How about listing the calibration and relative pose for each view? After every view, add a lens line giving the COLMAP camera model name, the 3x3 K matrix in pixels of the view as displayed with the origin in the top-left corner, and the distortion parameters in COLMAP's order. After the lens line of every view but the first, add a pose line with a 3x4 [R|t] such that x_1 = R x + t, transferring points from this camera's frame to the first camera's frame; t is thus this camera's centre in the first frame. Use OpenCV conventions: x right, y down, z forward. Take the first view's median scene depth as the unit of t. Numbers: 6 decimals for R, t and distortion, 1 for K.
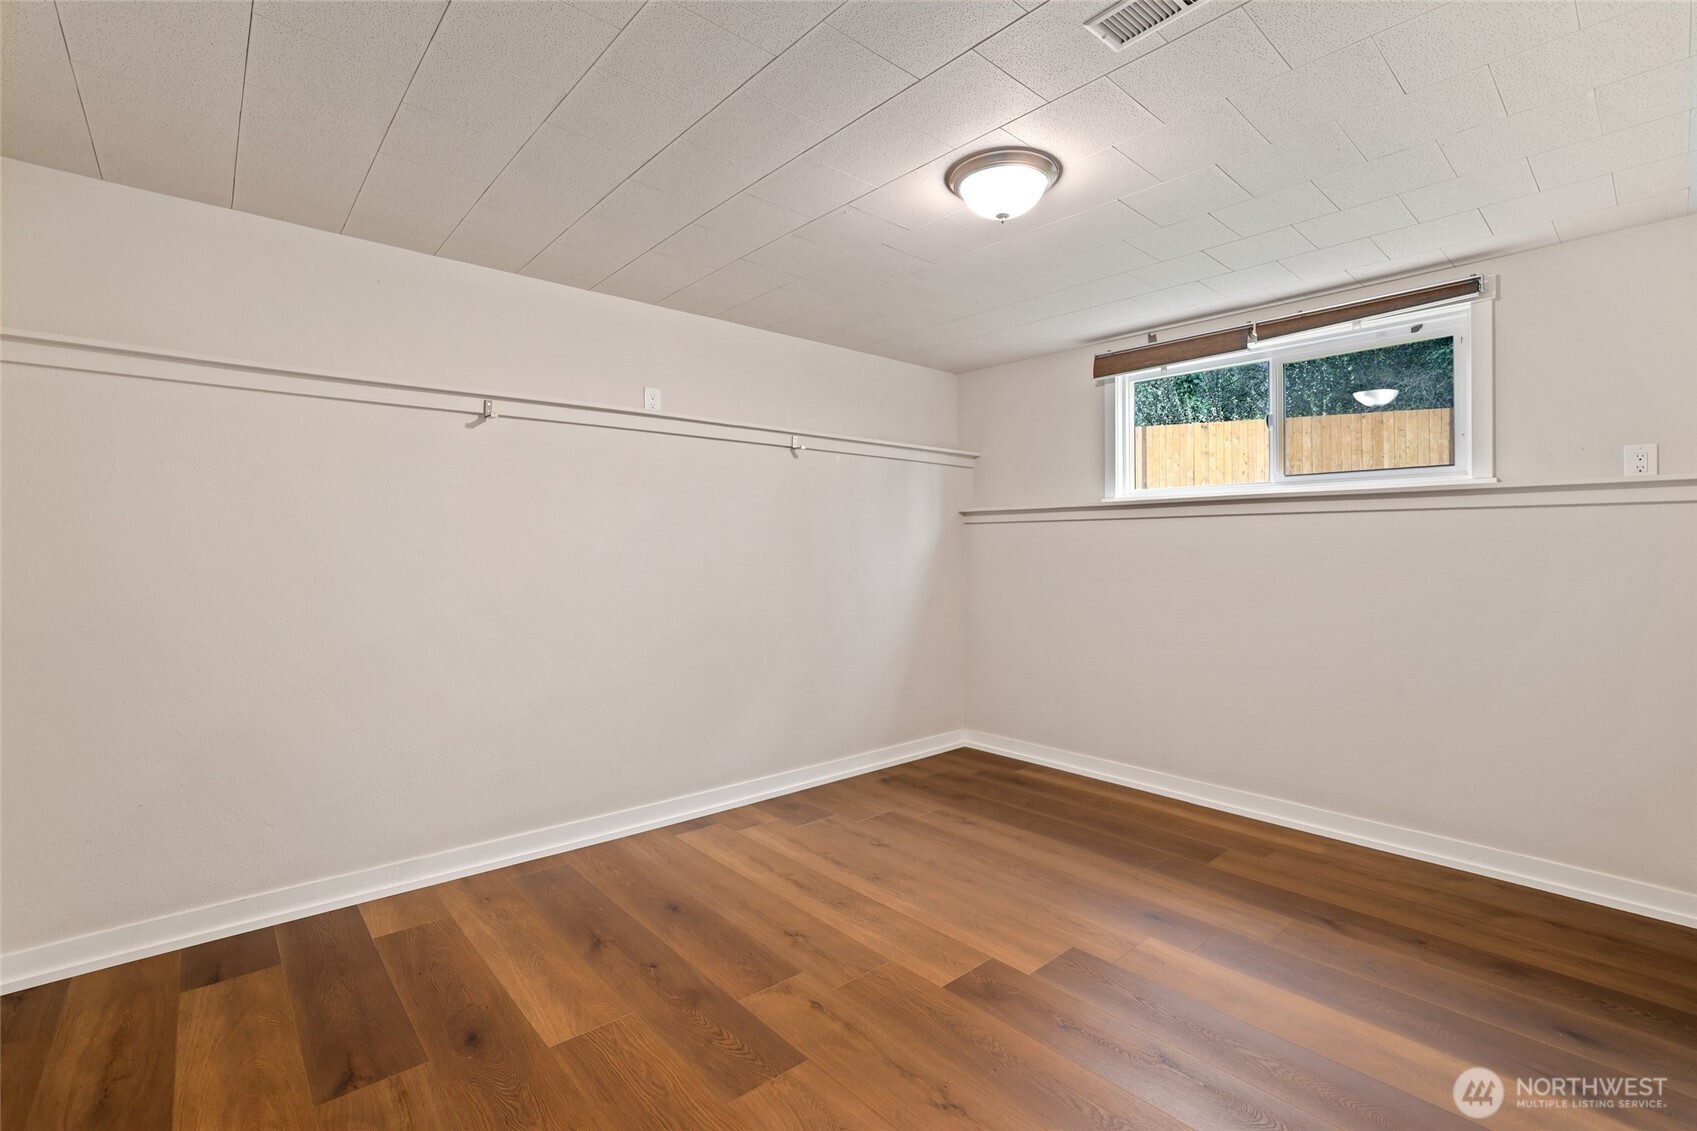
lens RADIAL K [[757.0, 0, 850.4], [0, 757.0, 559.1], [0, 0, 1]] dist [0.002015, 0.000552]
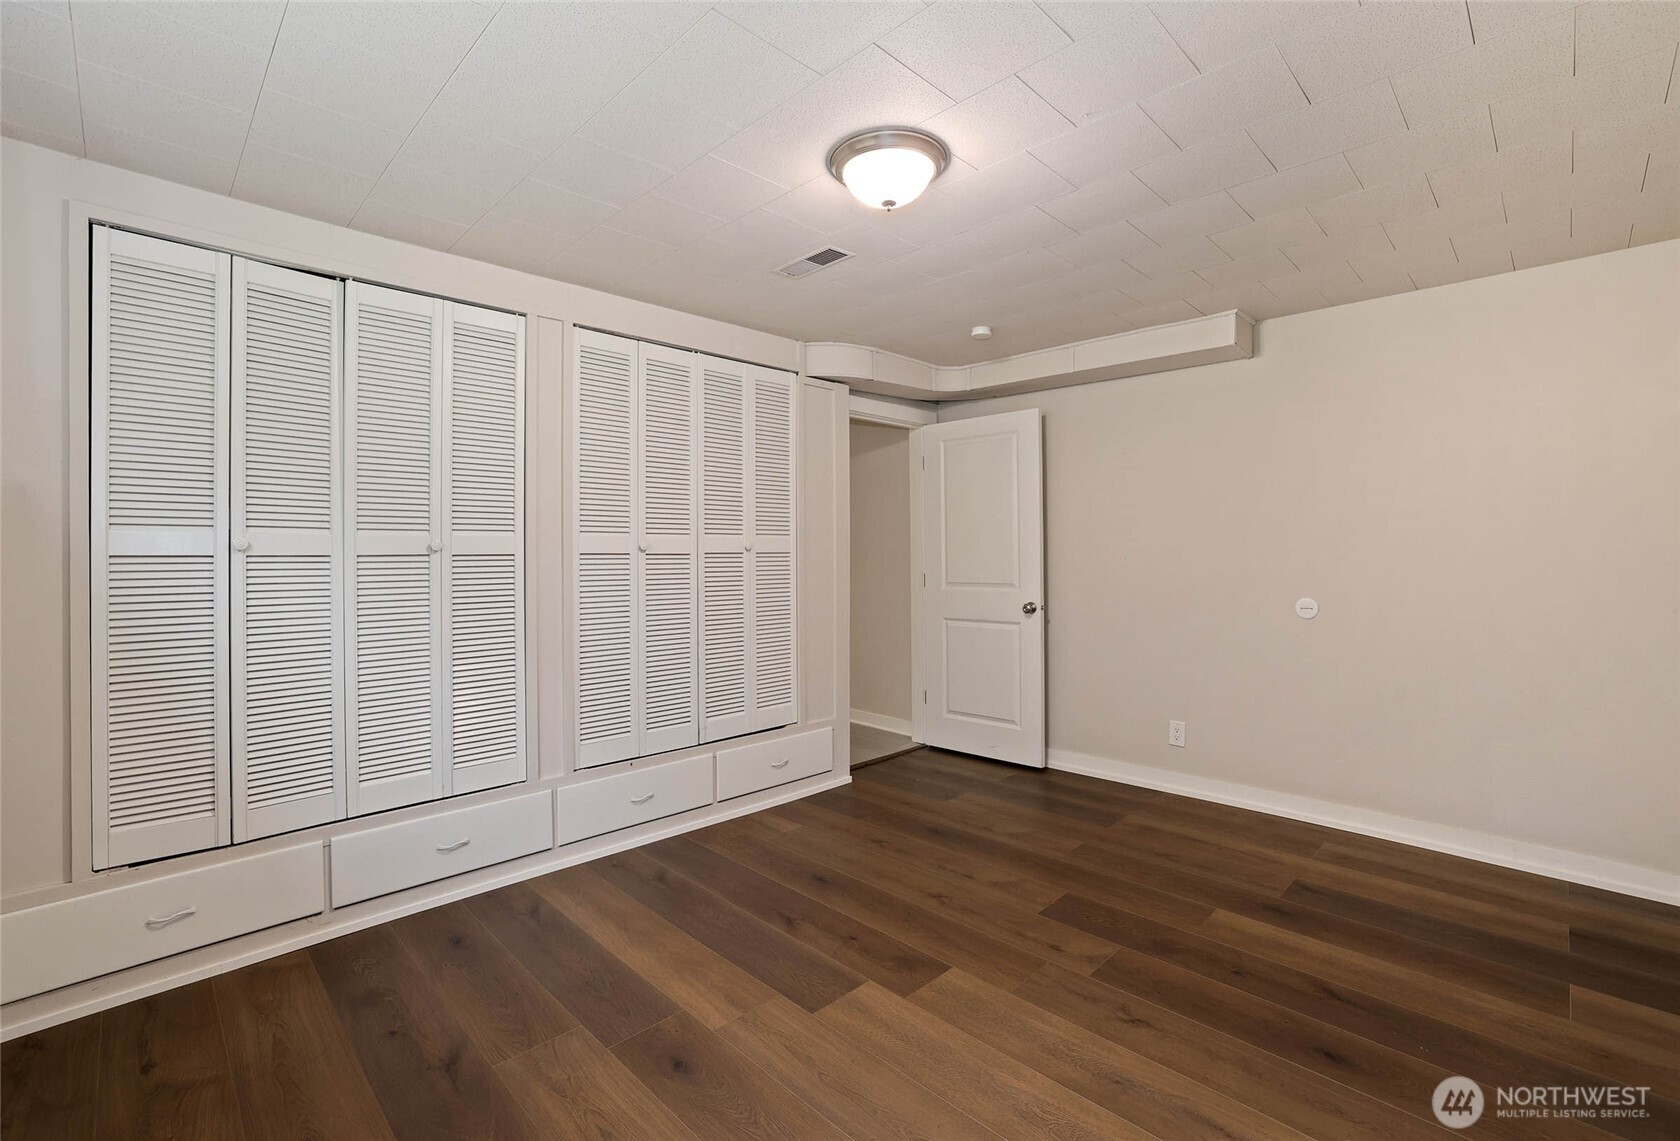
lens RADIAL K [[719.5, 0, 838.3], [0, 719.5, 565.0], [0, 0, 1]] dist [-0.008595, -0.000092]
pose [[-0.999262, 0.001877, -0.038374, 0.312045], [0.001629, 0.999978, 0.006488, -0.016513], [0.038386, 0.006421, -0.999242, 1.945862]]
